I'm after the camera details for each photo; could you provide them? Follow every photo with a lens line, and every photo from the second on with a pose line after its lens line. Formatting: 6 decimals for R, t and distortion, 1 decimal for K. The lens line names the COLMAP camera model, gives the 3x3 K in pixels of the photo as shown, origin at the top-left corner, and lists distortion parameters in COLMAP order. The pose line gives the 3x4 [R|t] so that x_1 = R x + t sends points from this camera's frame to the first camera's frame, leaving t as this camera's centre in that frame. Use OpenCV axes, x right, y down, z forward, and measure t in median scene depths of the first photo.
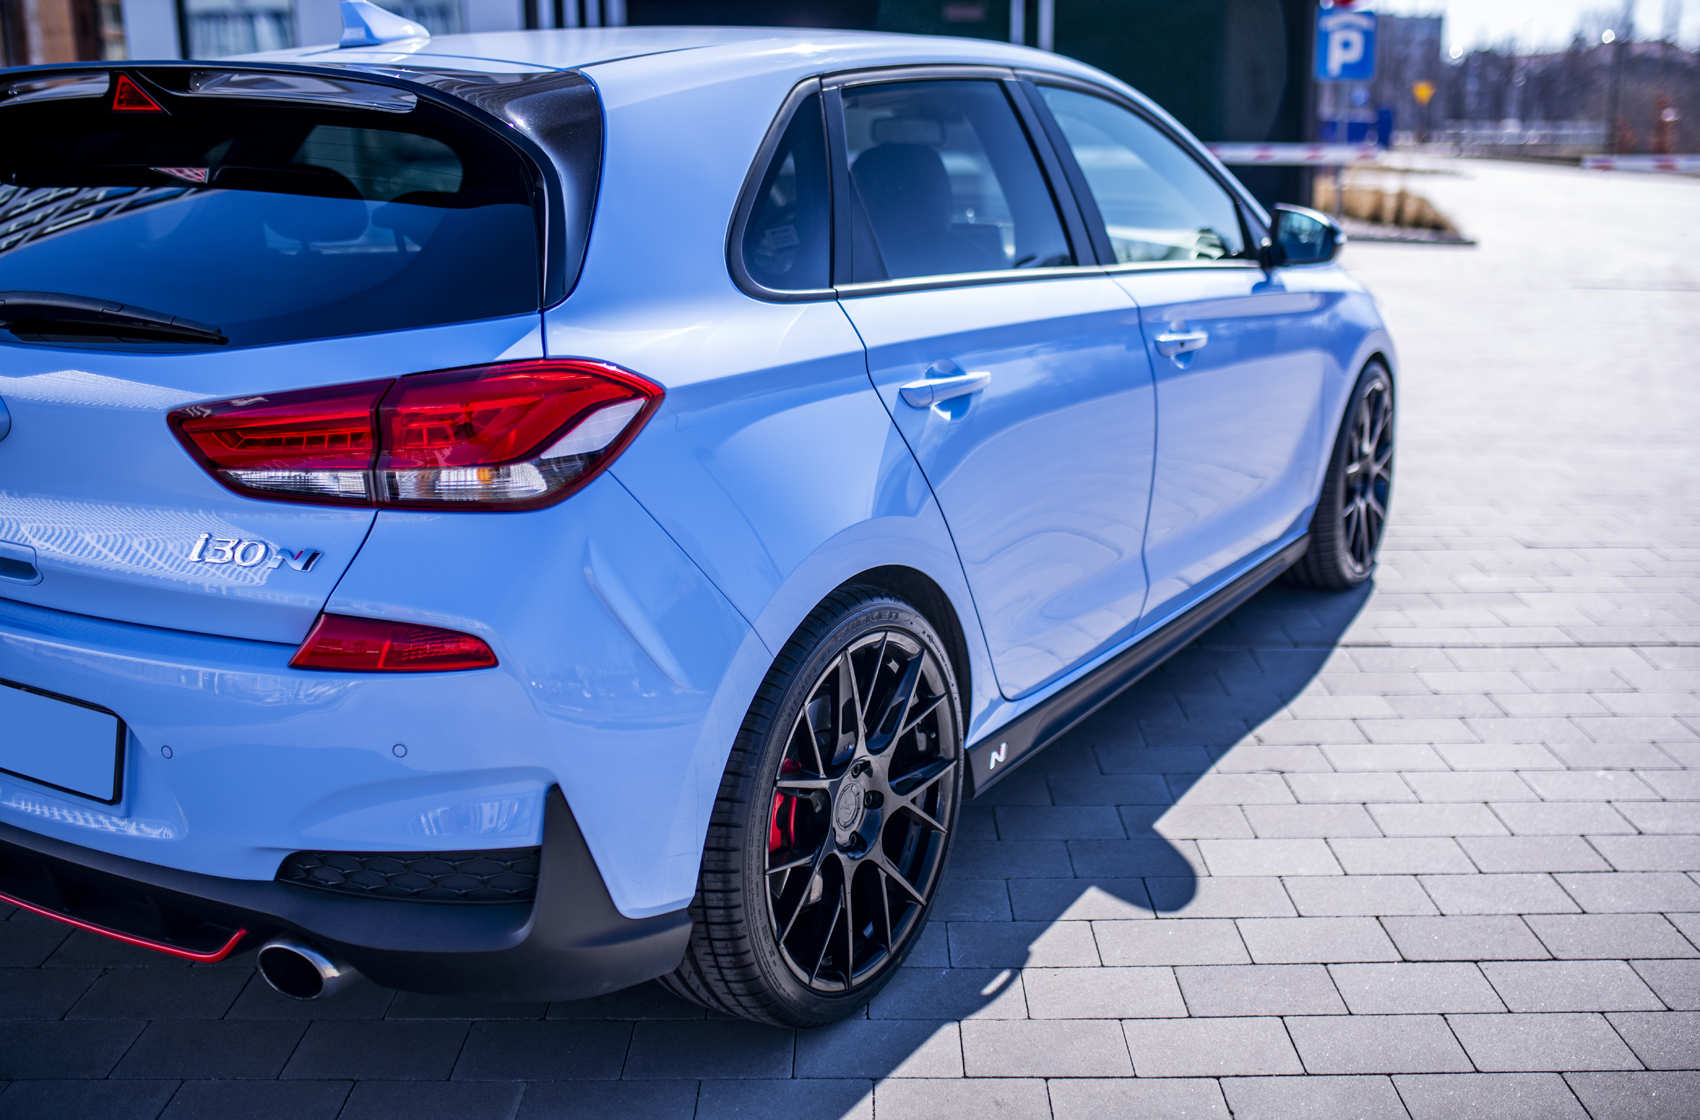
lens RADIAL K [[1658.5, 0, 851.1], [0, 1658.5, 509.0], [0, 0, 1]] dist [0.004707, 0.007214]
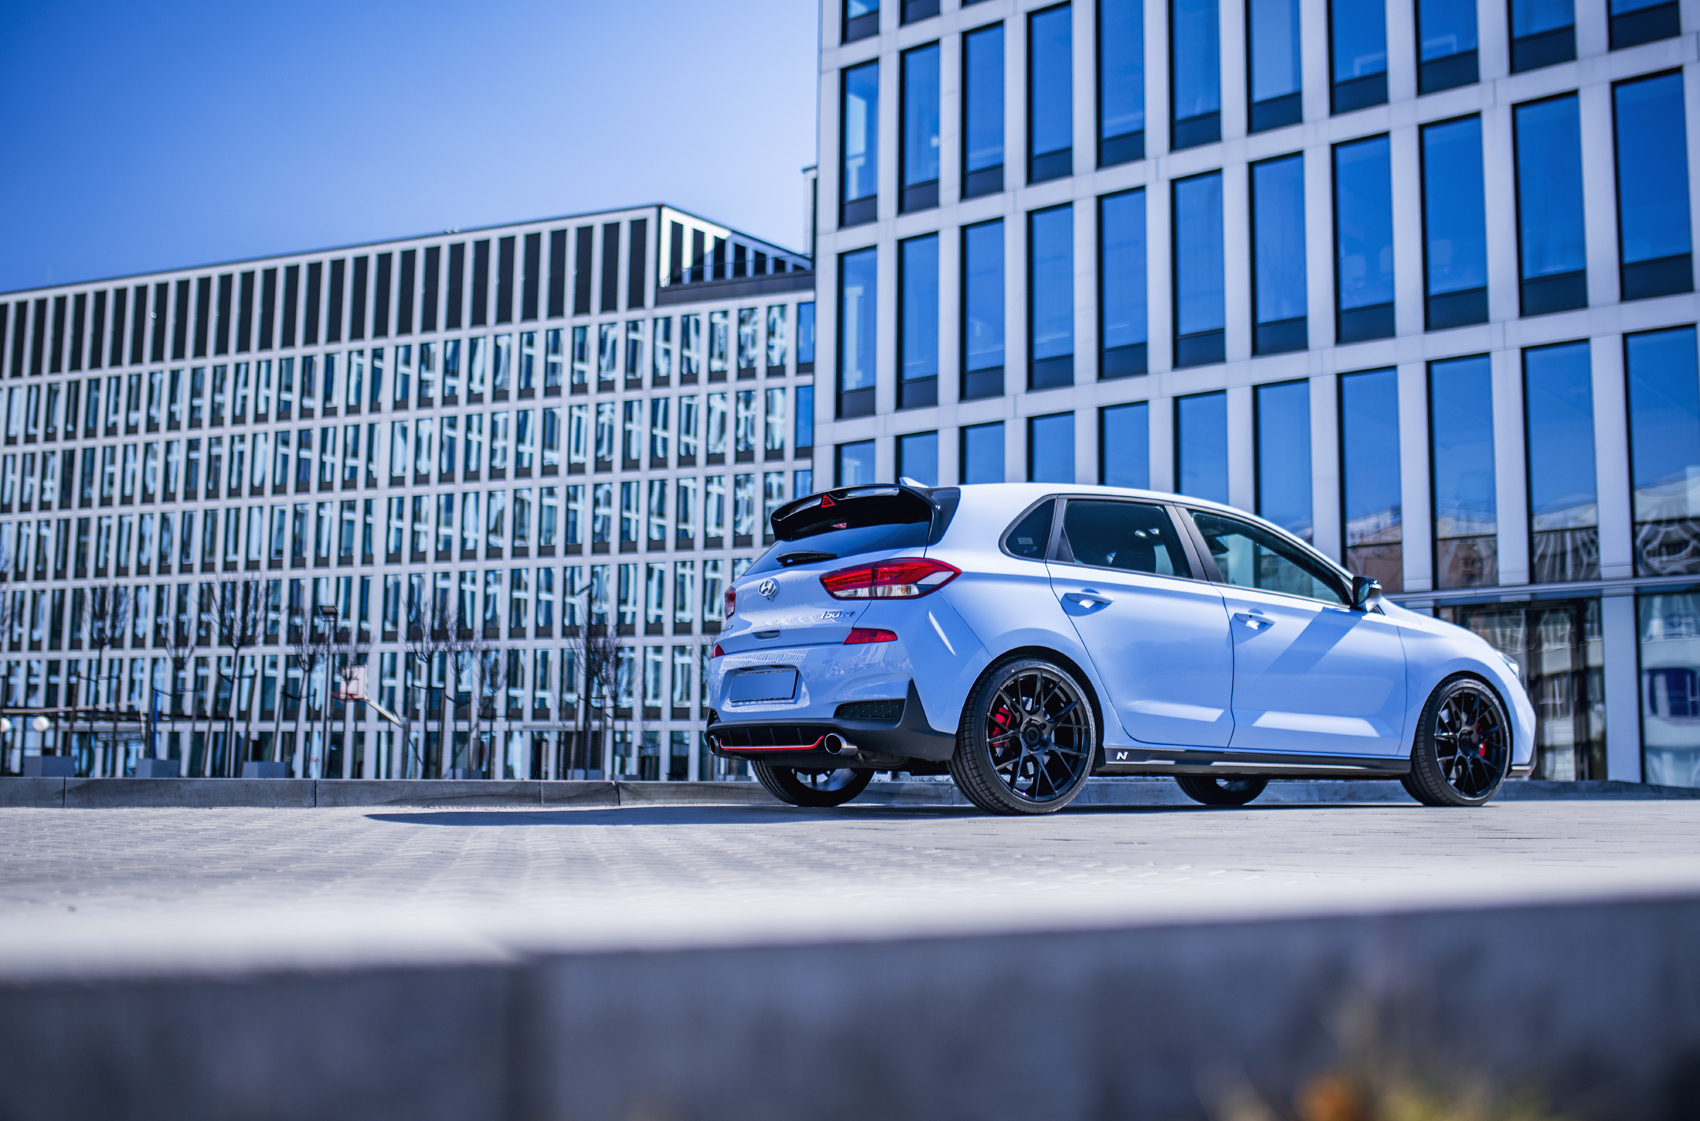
lens RADIAL K [[1790.6, 0, 896.5], [0, 1790.6, 564.9], [0, 0, 1]] dist [-0.031190, 0.005582]
pose [[0.914285, -0.033575, -0.403677, 1.185980], [-0.108247, 0.940066, -0.323355, 1.063589], [0.390340, 0.339335, 0.855854, -2.034979]]
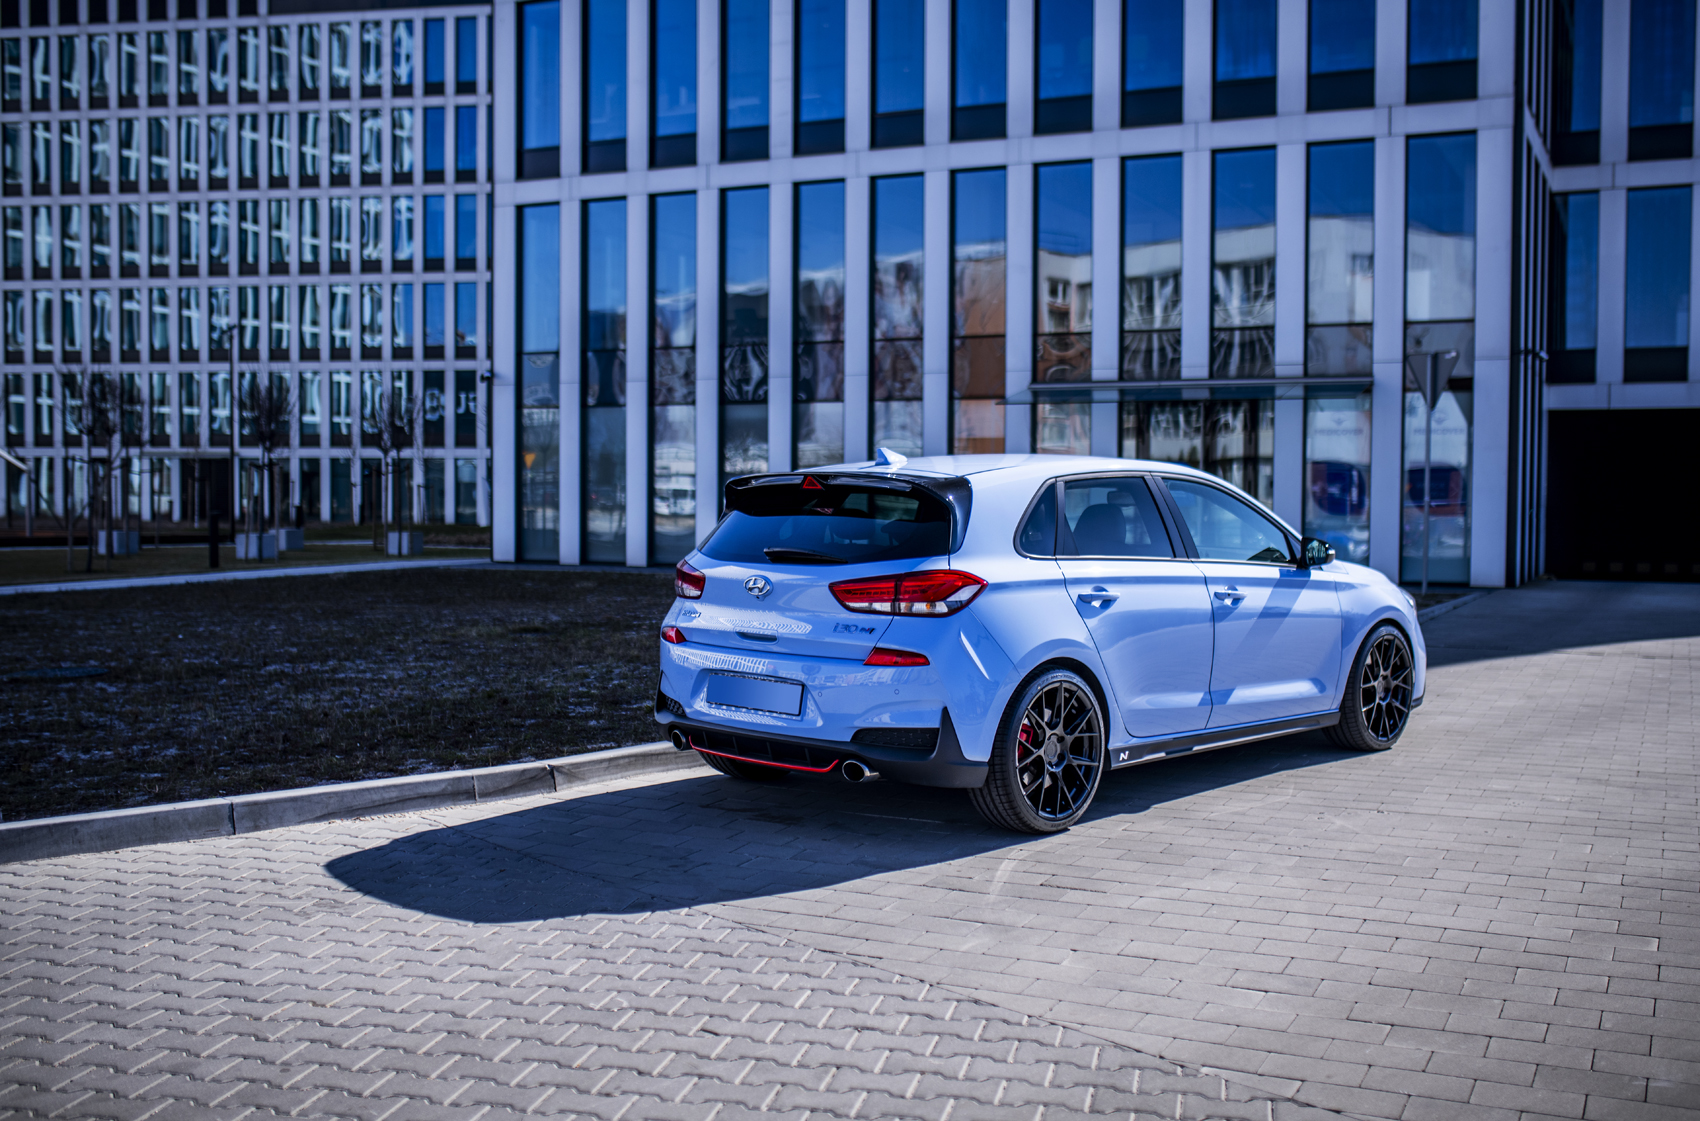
lens RADIAL K [[1697.6, 0, 872.9], [0, 1697.6, 562.7], [0, 0, 1]] dist [-0.021355, 0.003380]
pose [[0.980395, 0.022966, -0.195700, 0.284351], [-0.058496, 0.982333, -0.177766, 0.452214], [0.188160, 0.185728, 0.964417, -2.007092]]
